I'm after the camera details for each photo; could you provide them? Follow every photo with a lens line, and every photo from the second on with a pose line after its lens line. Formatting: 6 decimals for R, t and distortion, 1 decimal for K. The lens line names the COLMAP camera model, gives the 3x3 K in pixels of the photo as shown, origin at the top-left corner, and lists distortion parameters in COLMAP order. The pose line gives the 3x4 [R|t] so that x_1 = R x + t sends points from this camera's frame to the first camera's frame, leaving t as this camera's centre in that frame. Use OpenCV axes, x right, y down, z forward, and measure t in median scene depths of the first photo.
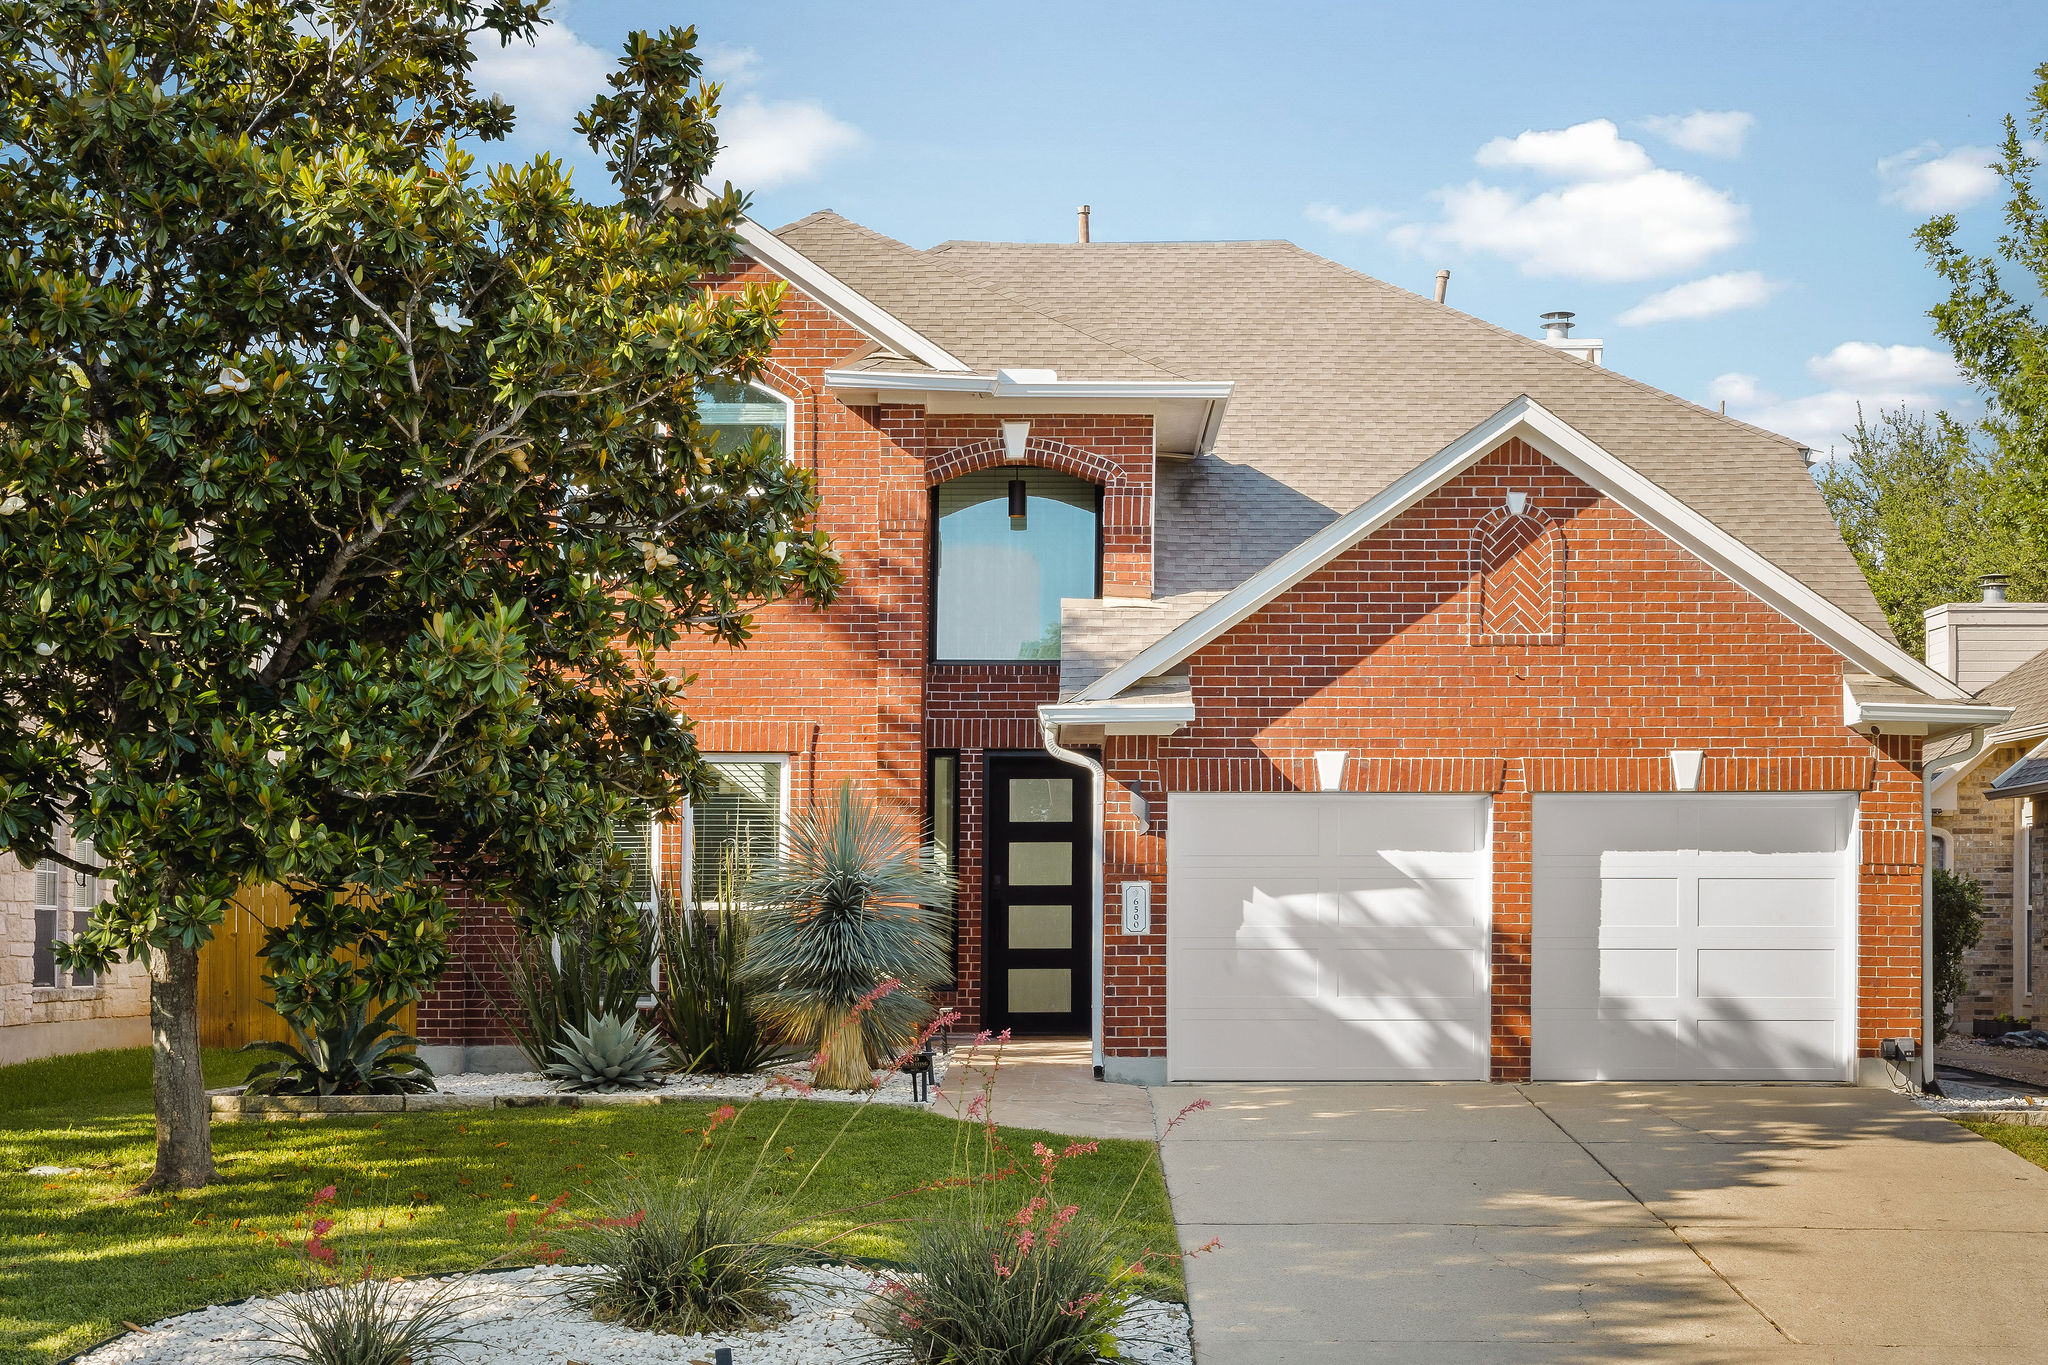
lens RADIAL K [[1699.3, 0, 1024.0], [0, 1699.3, 682.5], [0, 0, 1]] dist [0.010577, -0.006790]
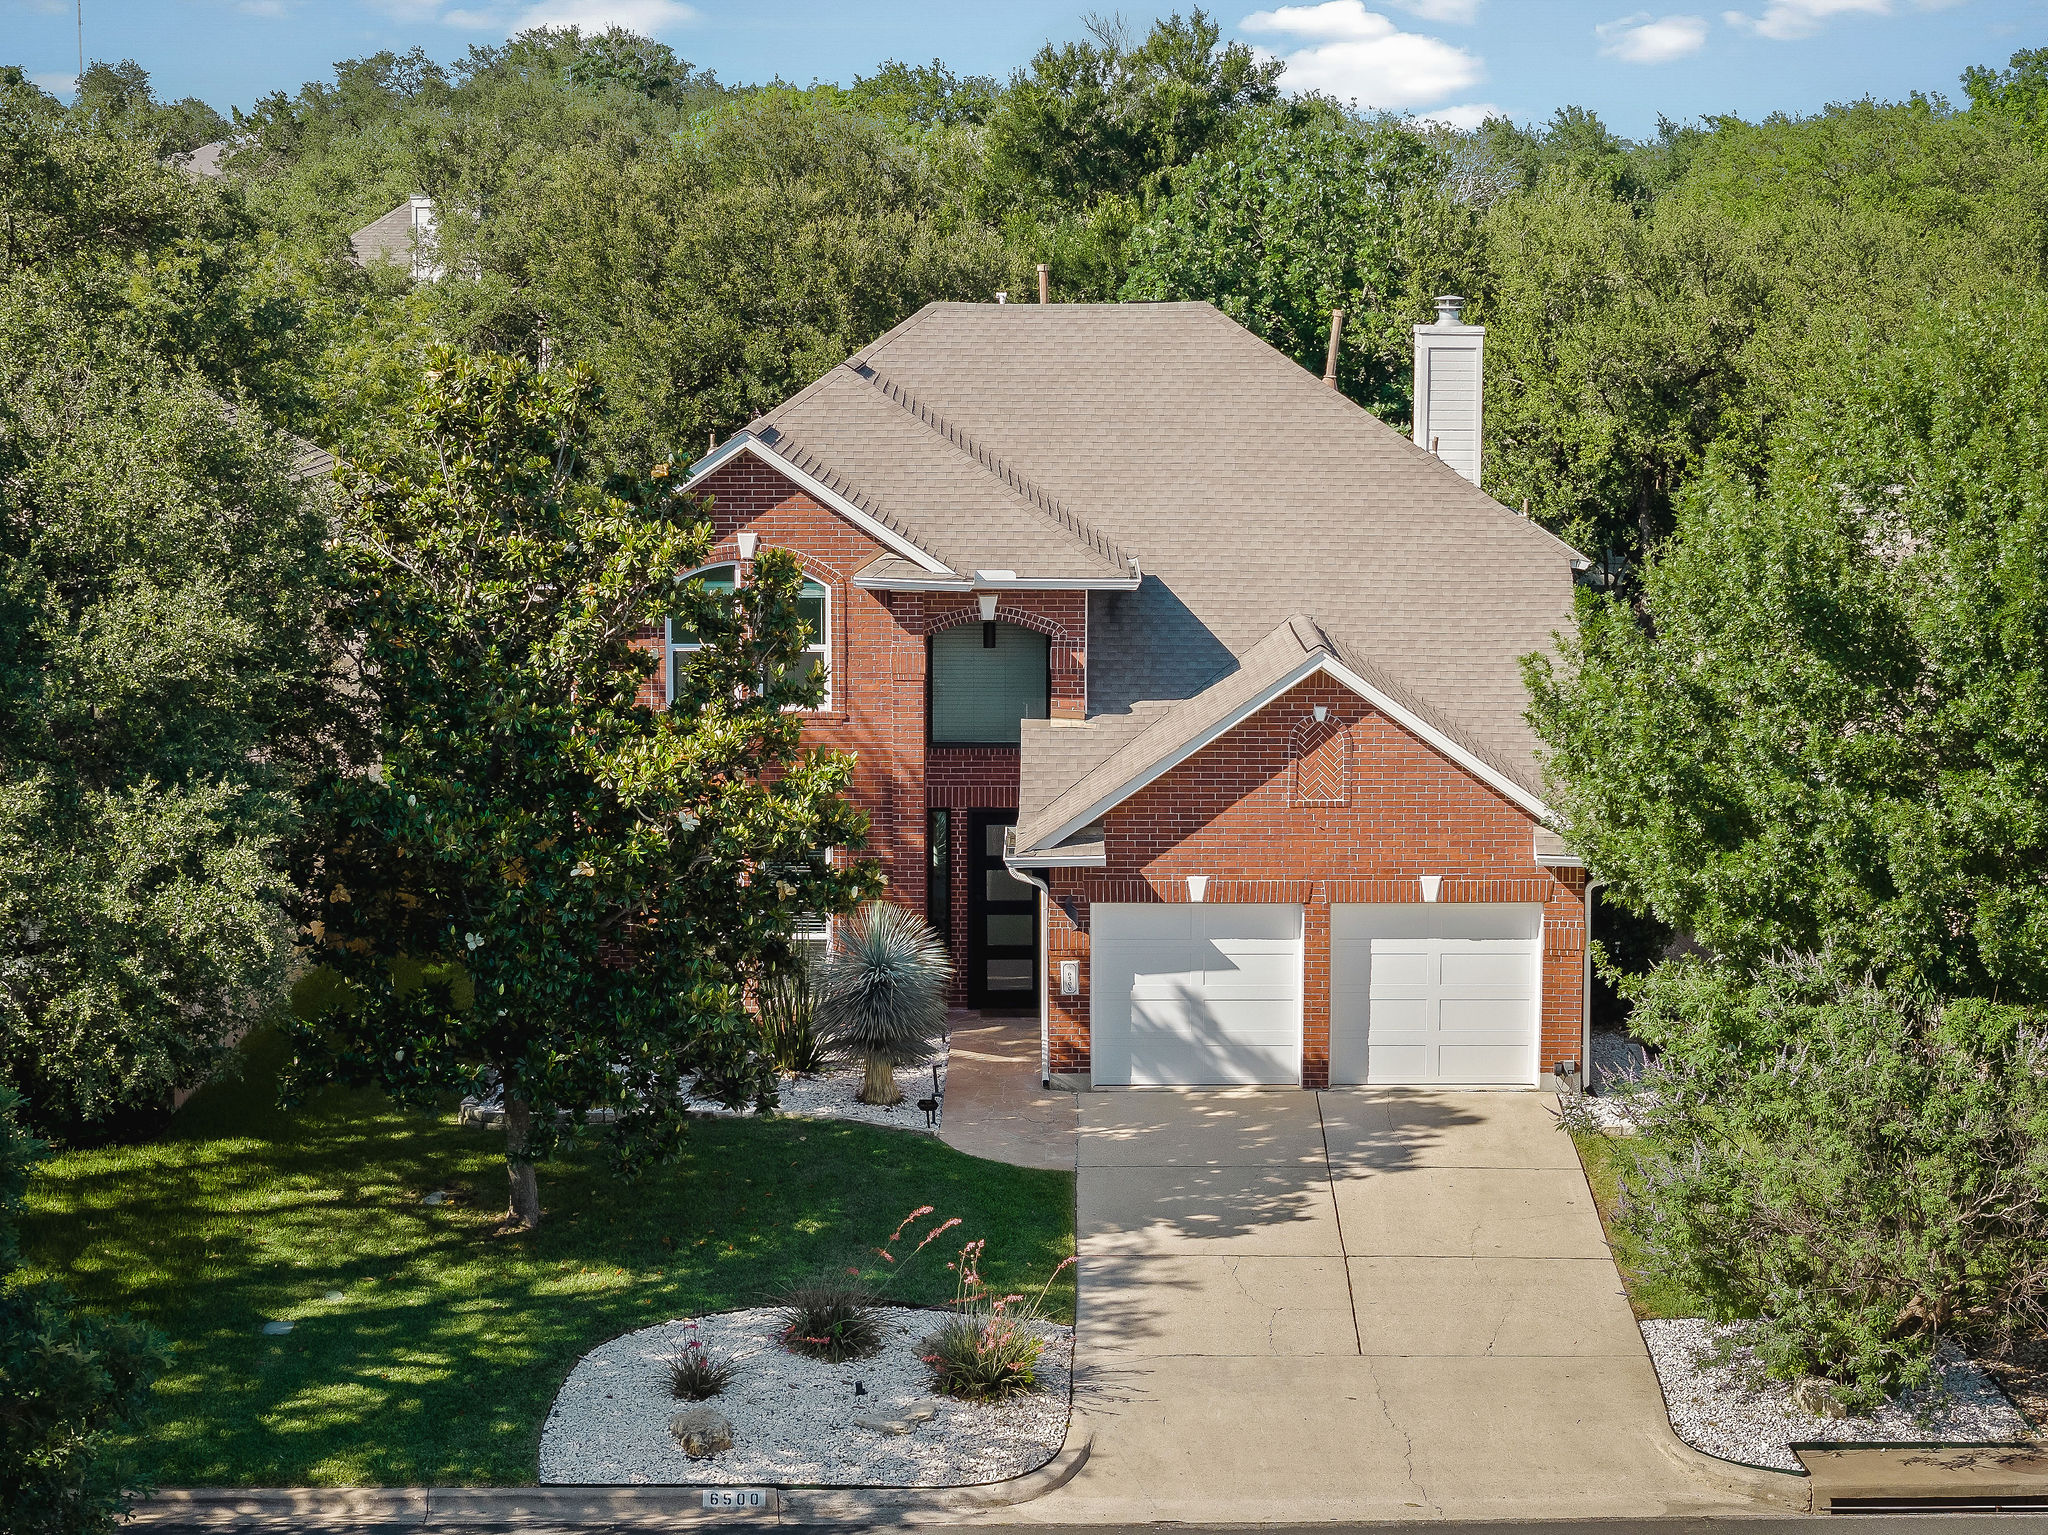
lens RADIAL K [[1346.9, 0, 981.8], [0, 1346.9, 766.6], [0, 0, 1]] dist [-0.008035, -0.001645]
pose [[0.999842, -0.011830, -0.013254, 0.005442], [0.012768, 0.997242, 0.073106, -0.147635], [0.012353, -0.073264, 0.997236, -0.192004]]
